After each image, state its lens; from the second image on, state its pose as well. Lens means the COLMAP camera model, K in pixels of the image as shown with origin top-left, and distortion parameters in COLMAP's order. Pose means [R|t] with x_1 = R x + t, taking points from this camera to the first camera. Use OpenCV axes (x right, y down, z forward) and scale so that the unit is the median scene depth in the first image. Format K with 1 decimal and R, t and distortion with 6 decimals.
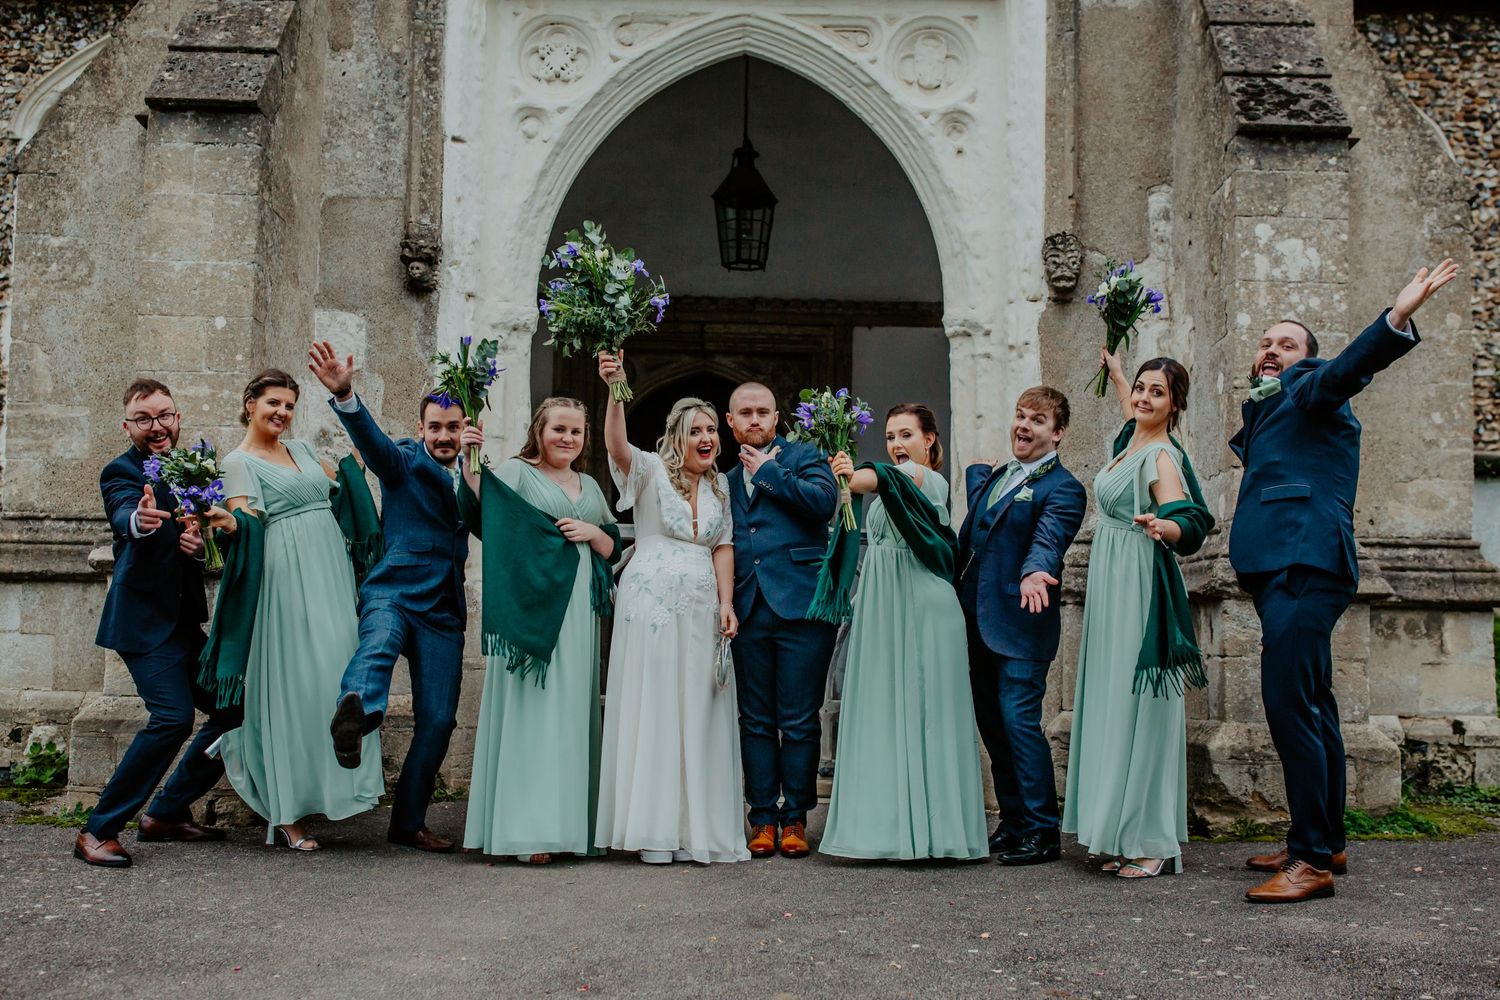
lens RADIAL K [[1437.9, 0, 806.4], [0, 1437.9, 501.4], [0, 0, 1]] dist [-0.057065, 0.118137]
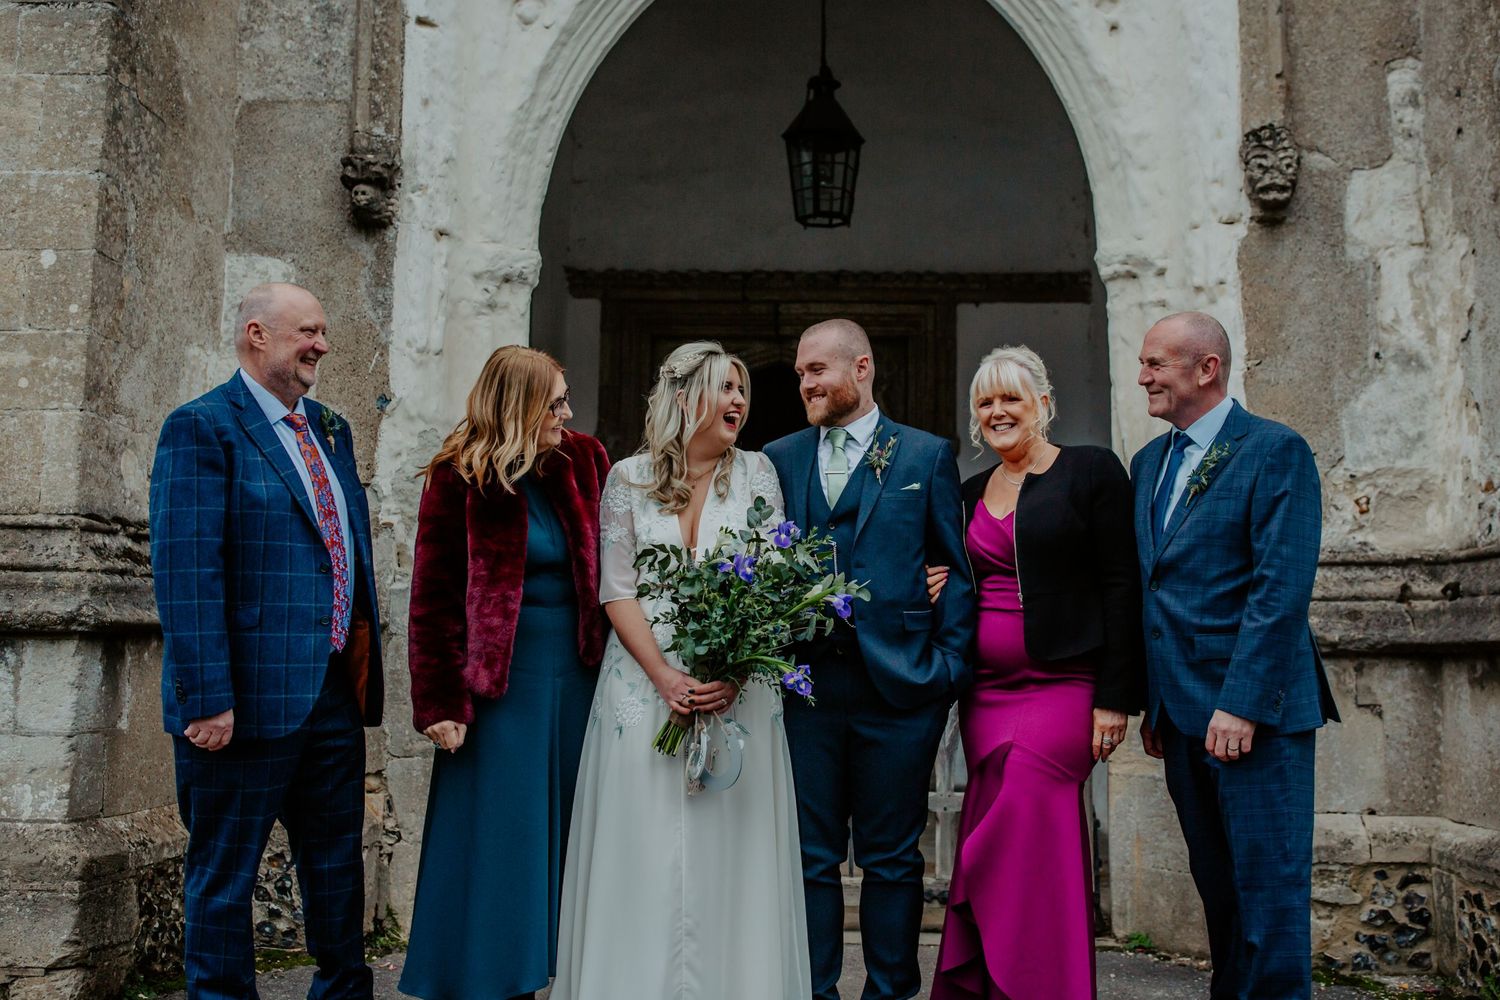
lens RADIAL K [[1437.9, 0, 806.4], [0, 1437.9, 501.4], [0, 0, 1]] dist [-0.057065, 0.118137]
pose [[0.997941, -0.013896, -0.062620, -0.007101], [0.013226, 0.999851, -0.011107, 0.002431], [0.062765, 0.010256, 0.997976, 0.287256]]
